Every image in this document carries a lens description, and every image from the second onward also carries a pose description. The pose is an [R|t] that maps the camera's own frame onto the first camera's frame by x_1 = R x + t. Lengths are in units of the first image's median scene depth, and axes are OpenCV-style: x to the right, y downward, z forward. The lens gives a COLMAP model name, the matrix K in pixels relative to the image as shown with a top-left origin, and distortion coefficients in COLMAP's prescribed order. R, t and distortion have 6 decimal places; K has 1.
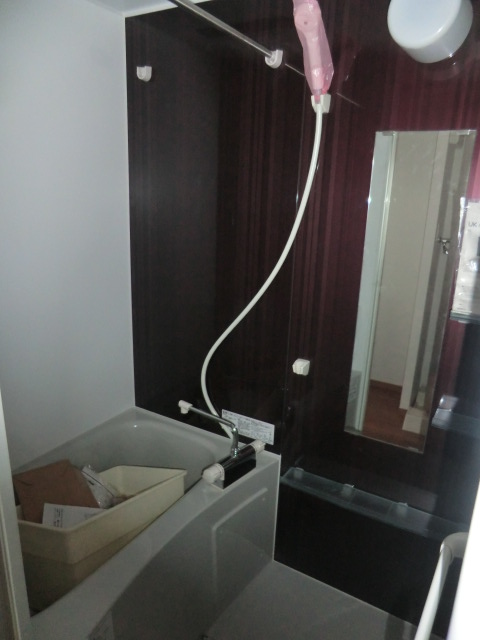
lens RADIAL K [[488.1, 0, 240.0], [0, 488.1, 320.0], [0, 0, 1]] dist [-0.099101, 0.101676]
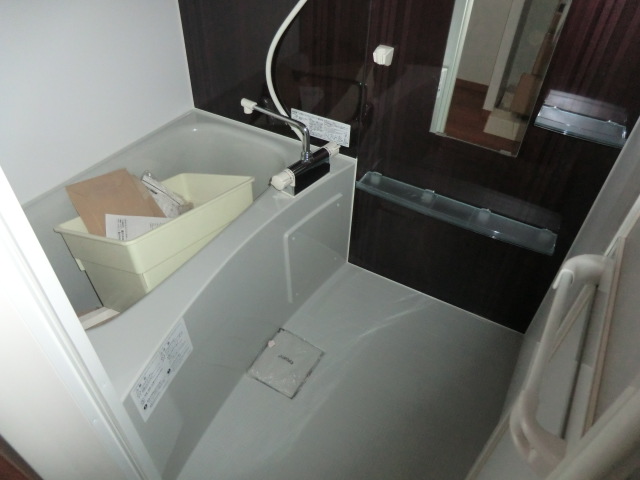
lens RADIAL K [[488.1, 0, 320.0], [0, 488.1, 240.0], [0, 0, 1]] dist [-0.099101, 0.101676]
pose [[0.999872, -0.014276, 0.007286, 0.005702], [0.009856, 0.906136, 0.422872, 0.030379], [-0.012639, -0.422745, 0.906160, 0.107506]]
